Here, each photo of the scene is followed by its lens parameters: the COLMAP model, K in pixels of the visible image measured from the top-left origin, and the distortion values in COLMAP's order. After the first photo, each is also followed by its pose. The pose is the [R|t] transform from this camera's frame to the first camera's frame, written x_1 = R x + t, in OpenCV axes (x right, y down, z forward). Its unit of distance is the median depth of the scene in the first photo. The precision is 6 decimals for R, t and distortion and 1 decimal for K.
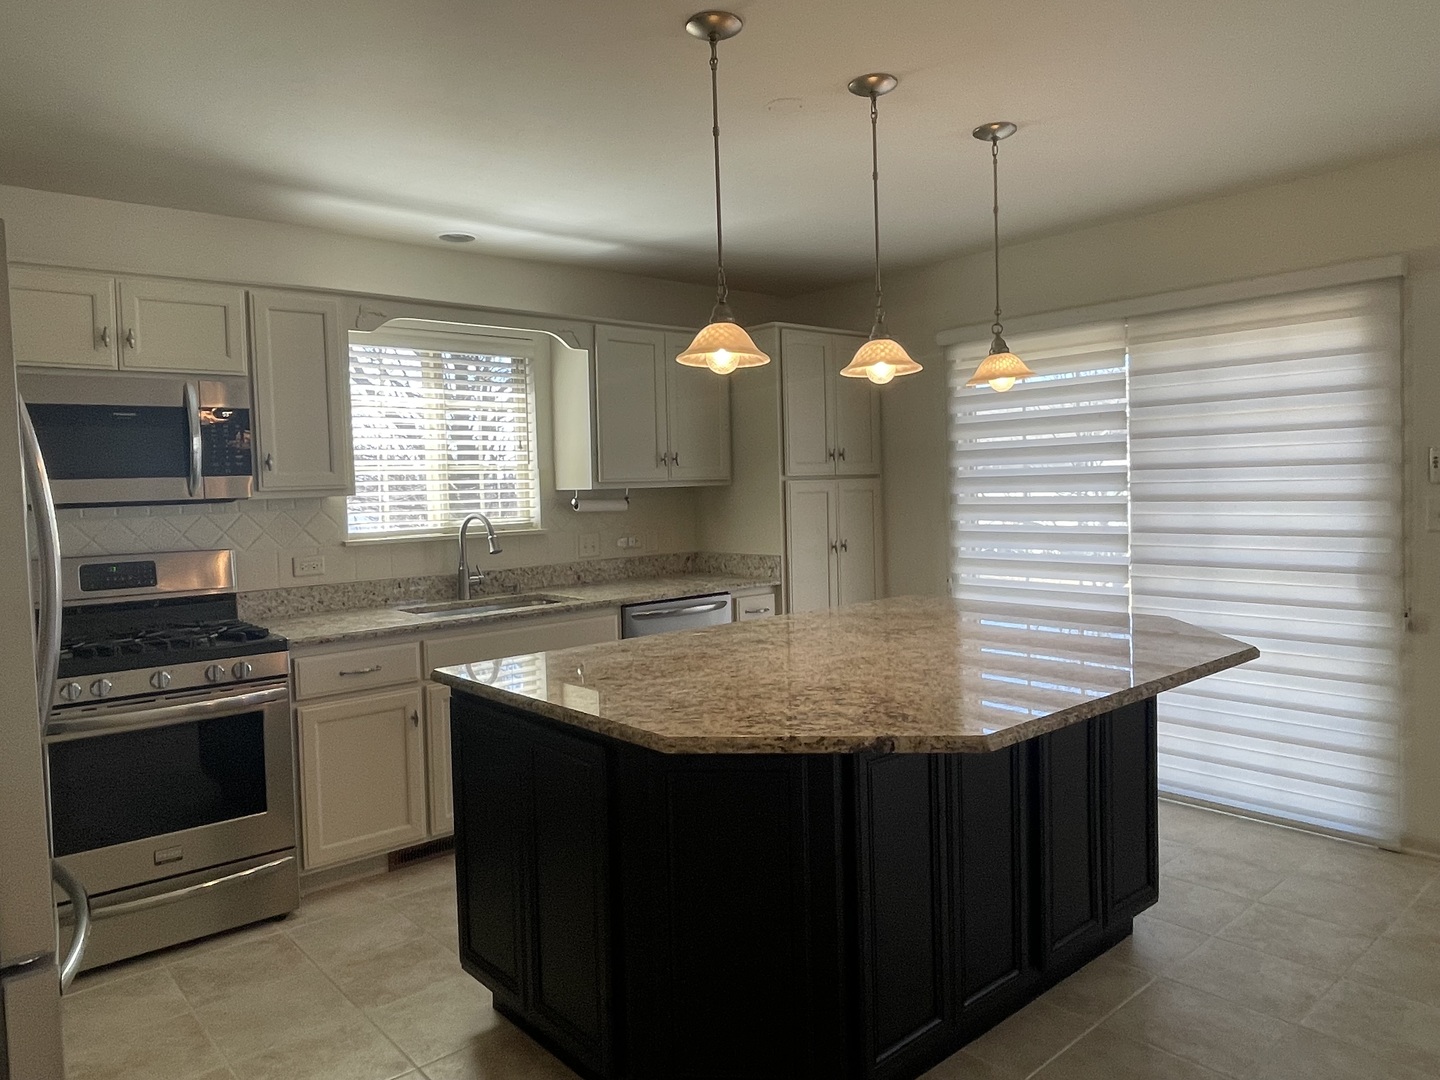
lens RADIAL K [[971.8, 0, 731.8], [0, 971.8, 544.1], [0, 0, 1]] dist [0.022112, 0.001338]
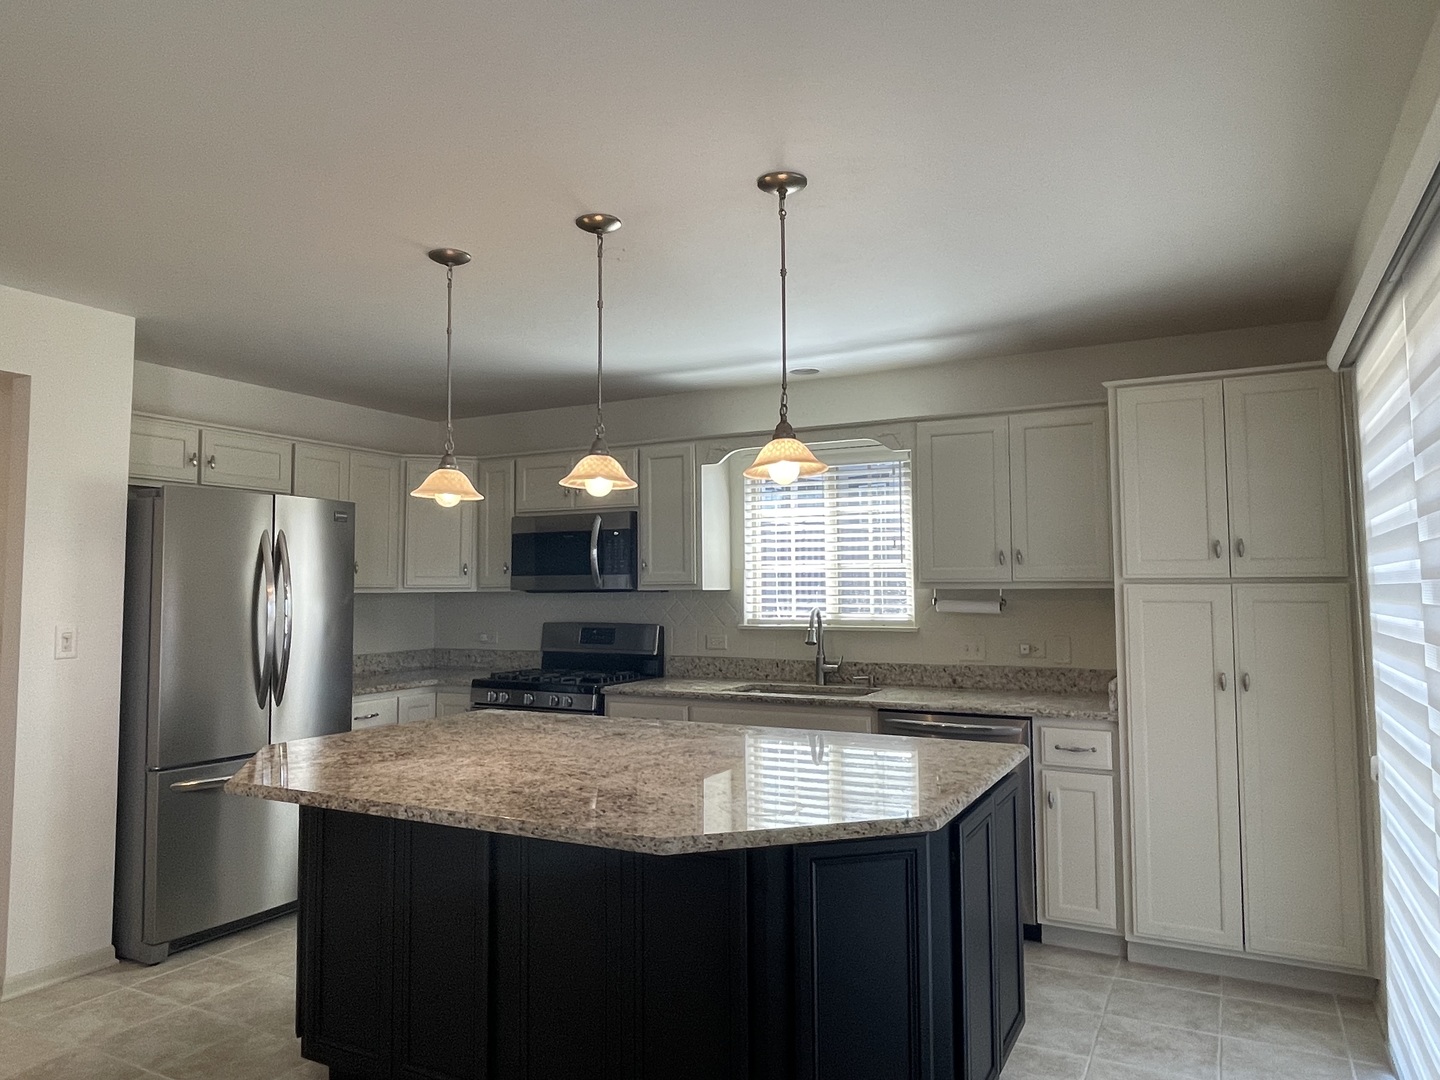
lens RADIAL K [[971.8, 0, 731.5], [0, 971.8, 536.6], [0, 0, 1]] dist [0.022112, 0.001338]
pose [[0.365744, -0.025504, -0.930366, 0.692968], [-0.067536, 0.996262, -0.053860, -0.042983], [0.928262, 0.082532, 0.362654, 0.462762]]
